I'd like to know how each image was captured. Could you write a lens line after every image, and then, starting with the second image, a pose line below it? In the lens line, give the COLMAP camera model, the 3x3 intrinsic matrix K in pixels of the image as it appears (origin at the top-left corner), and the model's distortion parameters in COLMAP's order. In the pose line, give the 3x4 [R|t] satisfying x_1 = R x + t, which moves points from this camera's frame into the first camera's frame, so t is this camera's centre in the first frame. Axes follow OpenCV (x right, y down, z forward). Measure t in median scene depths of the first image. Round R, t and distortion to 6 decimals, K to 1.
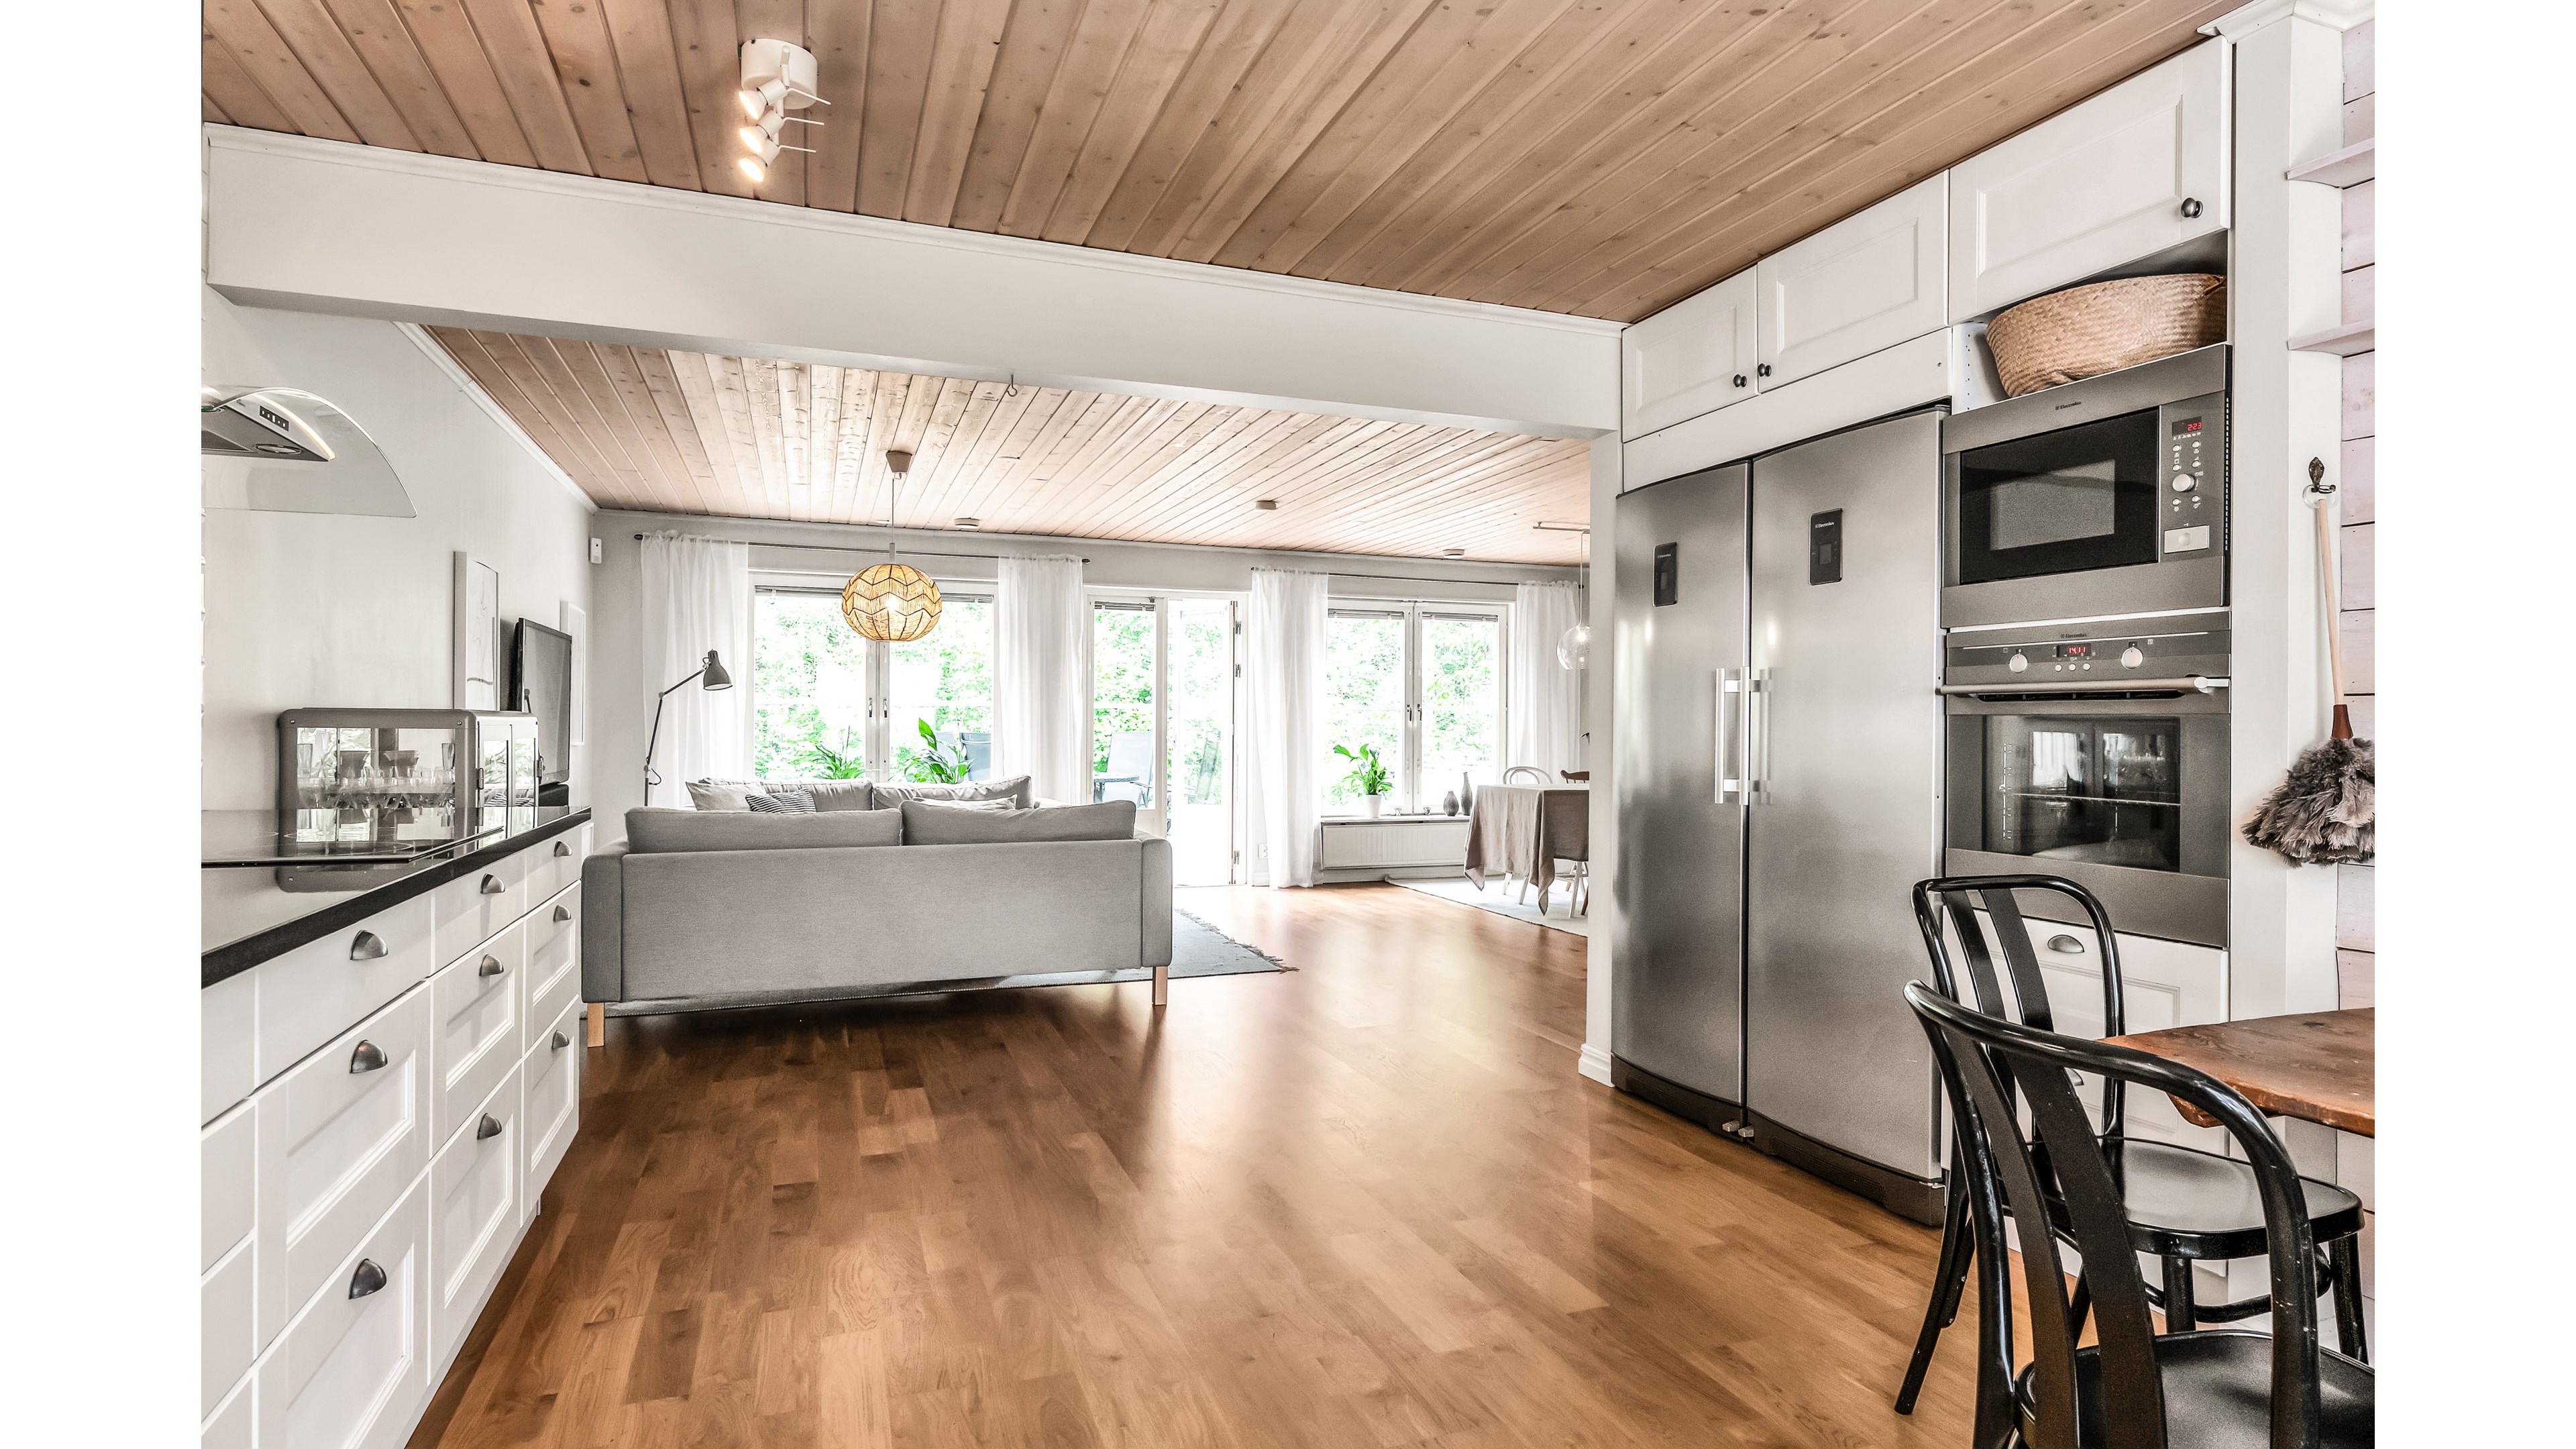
lens RADIAL K [[1272.7, 0, 1297.8], [0, 1272.7, 734.4], [0, 0, 1]] dist [-0.000164, -0.000060]
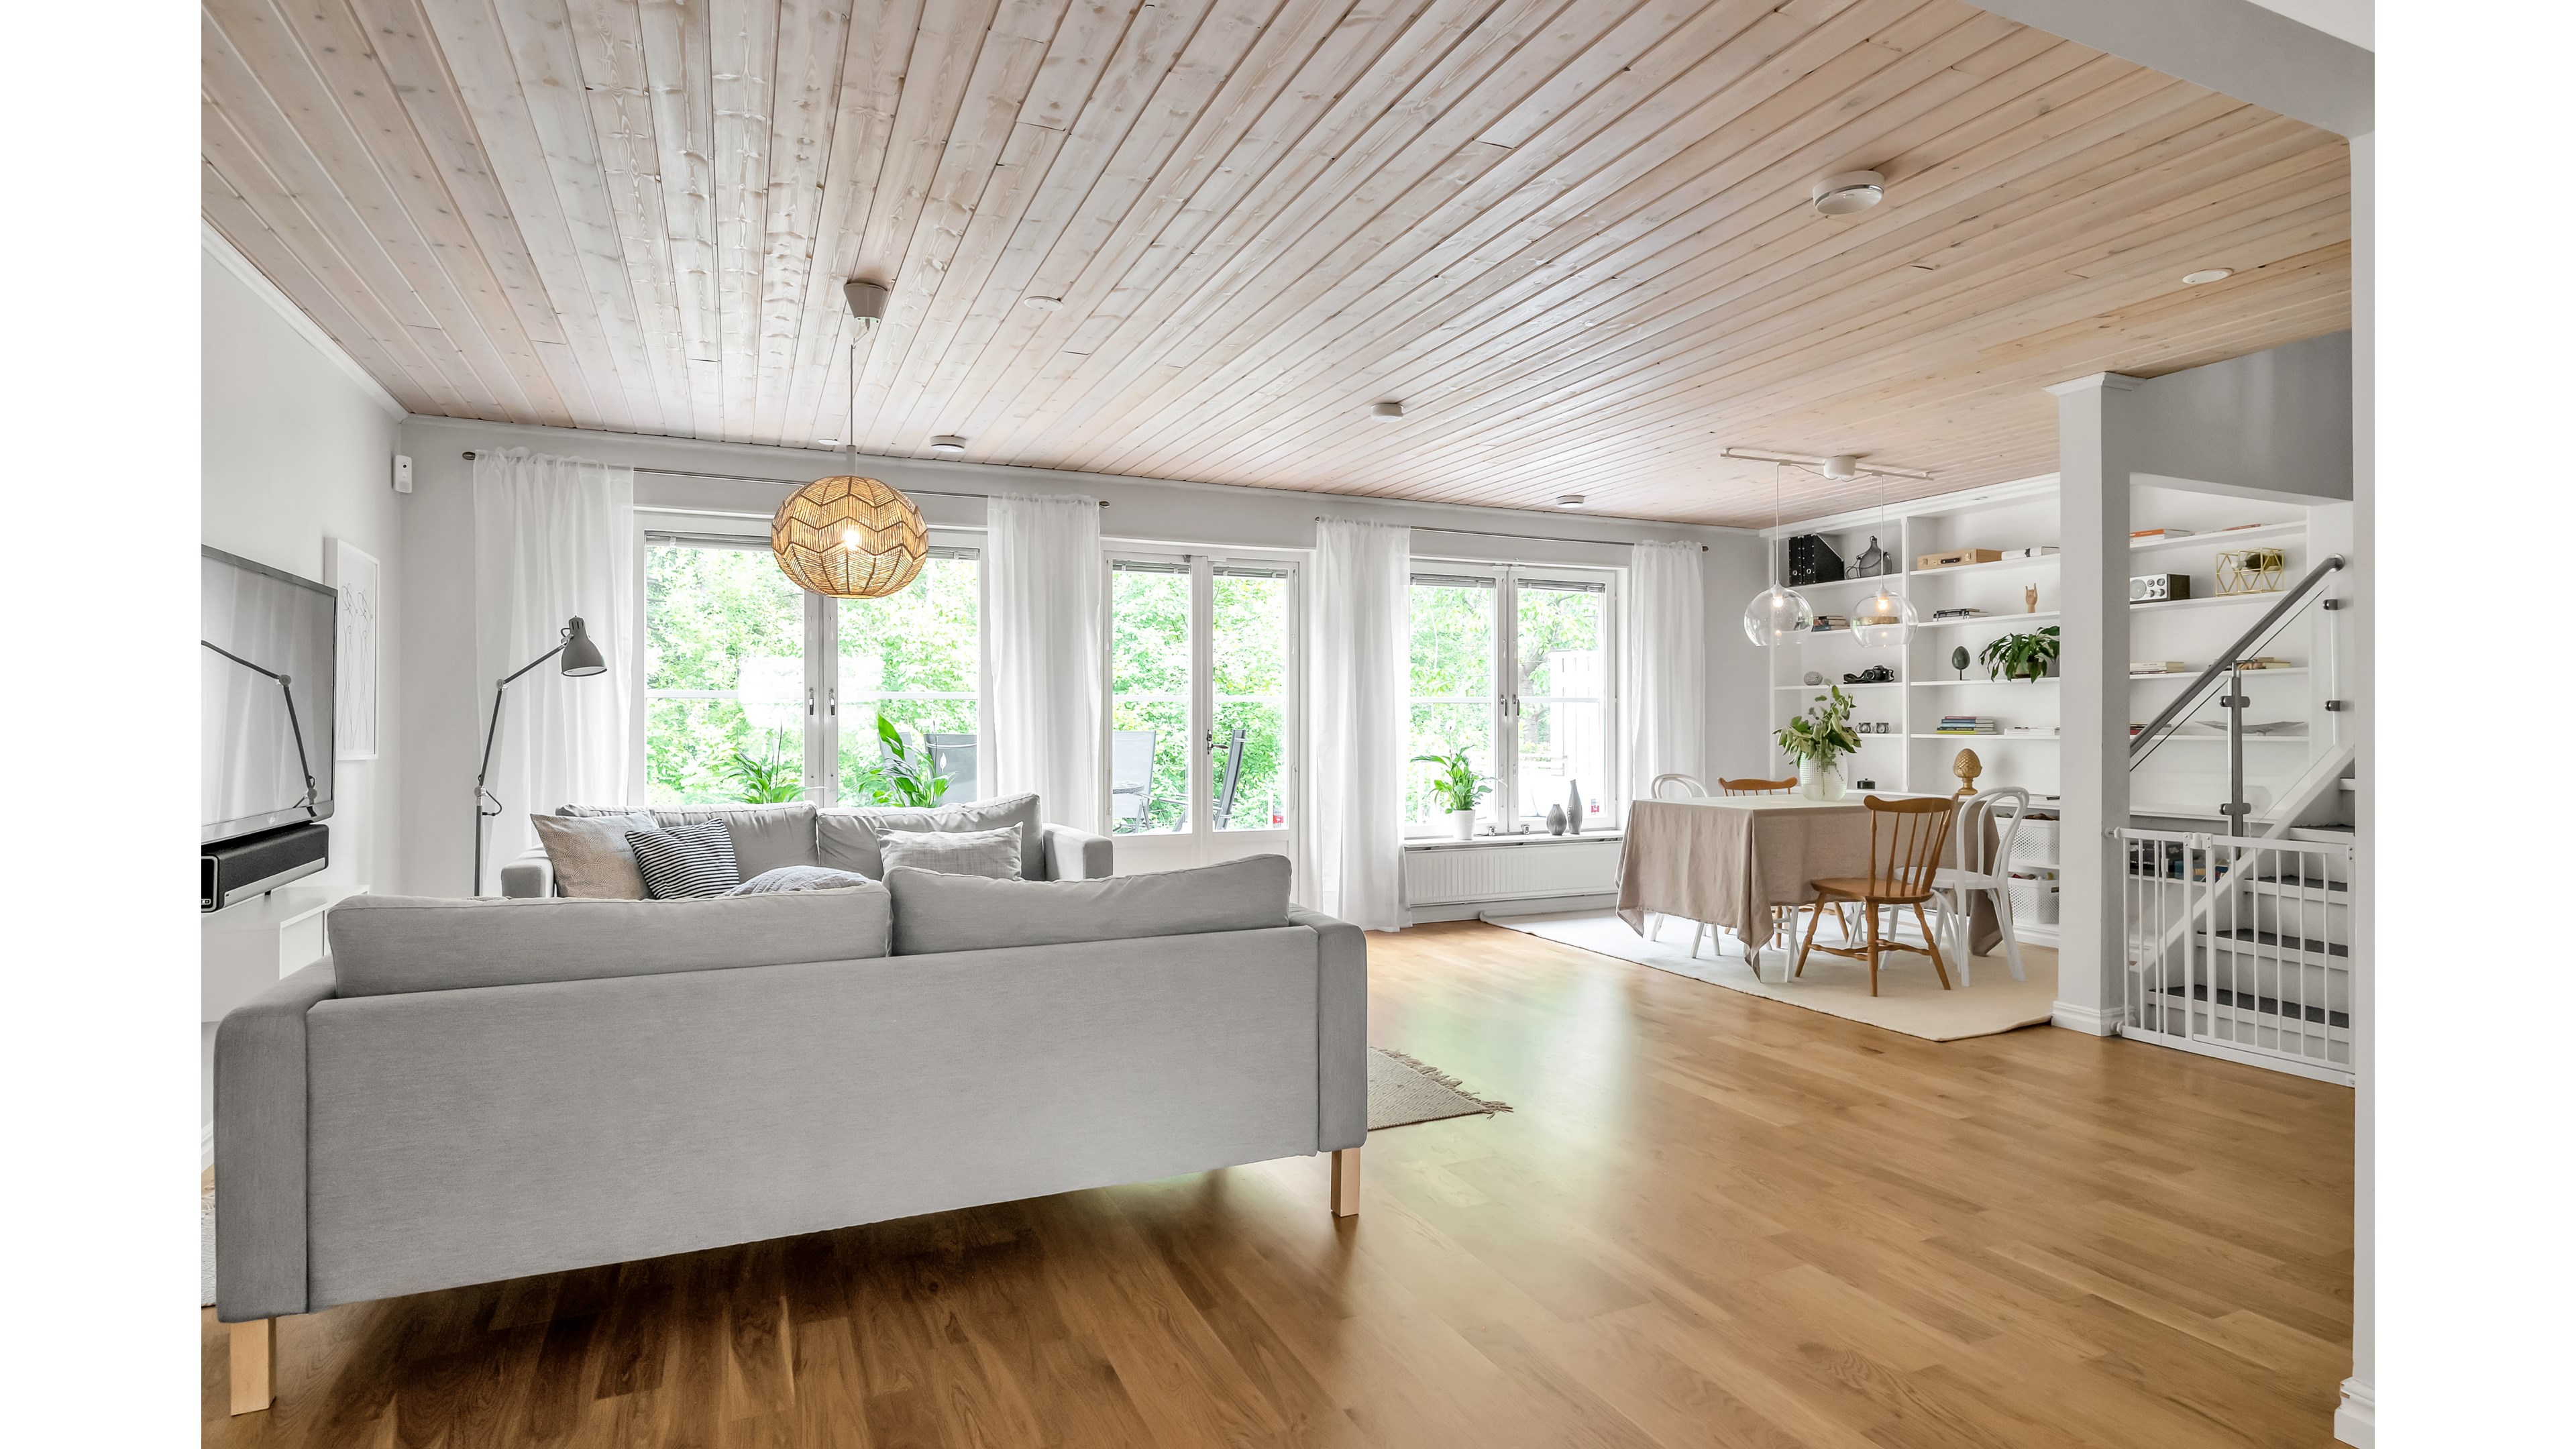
lens RADIAL K [[1247.7, 0, 1303.2], [0, 1247.7, 725.7], [0, 0, 1]] dist [-0.001741, -0.000058]
pose [[0.998108, -0.006112, 0.061174, -0.101843], [0.006308, 0.999976, -0.003011, -0.003548], [-0.061154, 0.003391, 0.998123, 0.280081]]
